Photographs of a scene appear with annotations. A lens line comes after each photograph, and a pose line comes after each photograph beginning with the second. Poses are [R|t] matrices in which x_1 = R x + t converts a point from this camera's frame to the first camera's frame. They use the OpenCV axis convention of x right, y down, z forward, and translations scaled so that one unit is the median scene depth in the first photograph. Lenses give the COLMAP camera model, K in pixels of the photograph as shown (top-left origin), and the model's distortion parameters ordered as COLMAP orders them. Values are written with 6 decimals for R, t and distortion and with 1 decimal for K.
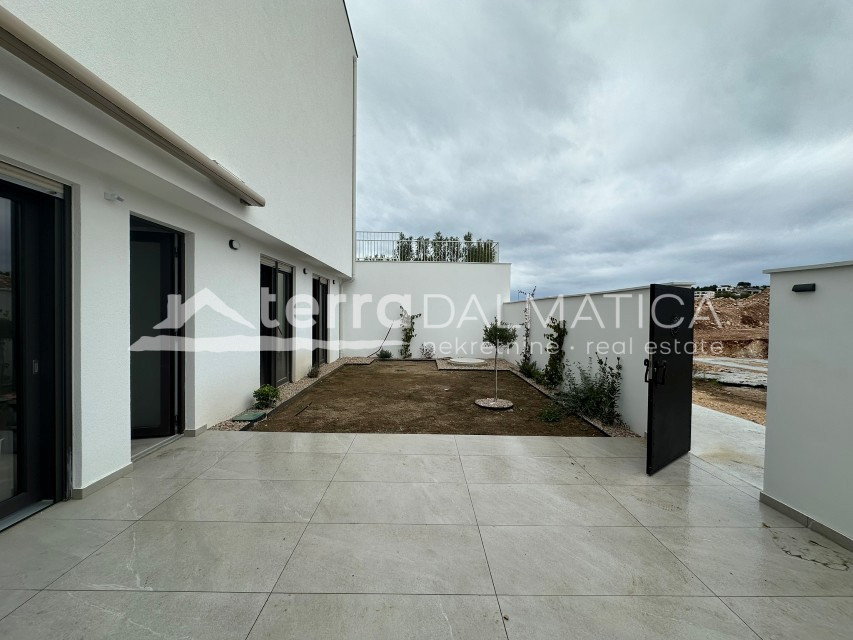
lens RADIAL K [[341.7, 0, 424.7], [0, 341.7, 320.2], [0, 0, 1]] dist [0.009127, -0.000986]
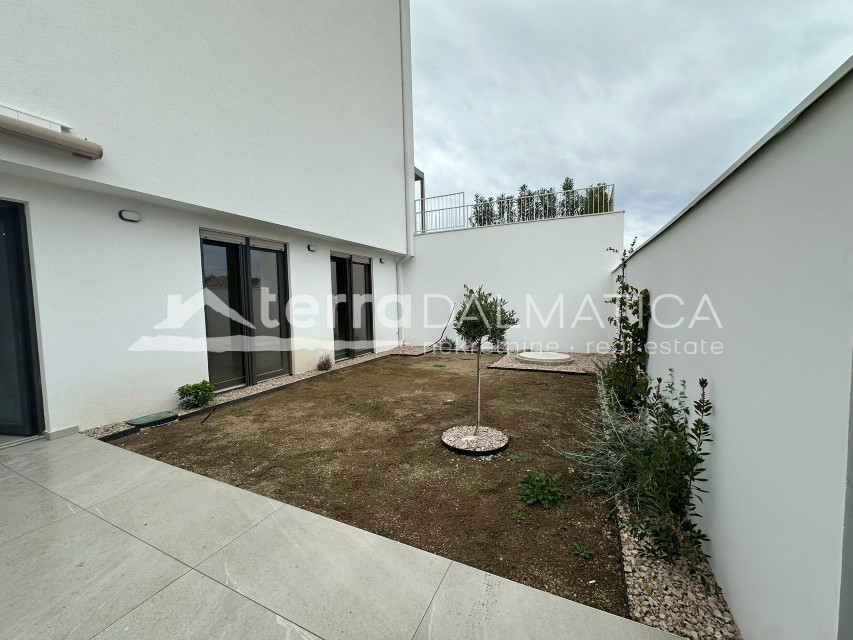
lens RADIAL K [[341.7, 0, 423.8], [0, 341.7, 320.6], [0, 0, 1]] dist [0.009127, -0.000986]
pose [[0.888166, -0.007238, -0.459466, 0.432629], [0.028309, 0.998839, 0.038987, 0.019804], [0.458650, -0.047634, 0.887339, 0.500389]]
